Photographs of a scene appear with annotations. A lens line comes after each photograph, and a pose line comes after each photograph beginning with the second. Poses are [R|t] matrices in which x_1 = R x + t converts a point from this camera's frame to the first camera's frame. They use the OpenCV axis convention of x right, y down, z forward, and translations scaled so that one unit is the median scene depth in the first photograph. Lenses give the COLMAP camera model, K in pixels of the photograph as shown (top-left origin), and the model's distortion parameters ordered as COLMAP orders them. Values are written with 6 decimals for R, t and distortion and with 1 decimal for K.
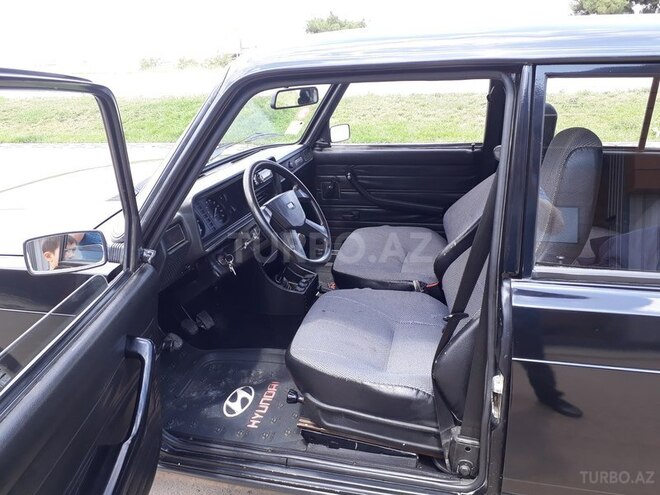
lens RADIAL K [[534.4, 0, 330.0], [0, 534.4, 247.5], [0, 0, 1]] dist [0.002920, 0.001448]
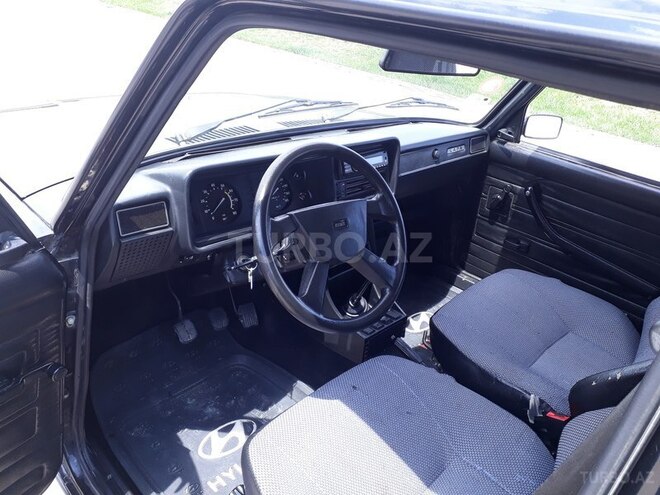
lens RADIAL K [[530.4, 0, 329.9], [0, 530.4, 232.8], [0, 0, 1]] dist [-0.002592, -0.005567]
pose [[0.847608, 0.342525, -0.405261, 0.139778], [-0.311355, 0.939495, 0.142854, -0.124129], [0.429672, 0.005096, 0.902971, 0.338094]]
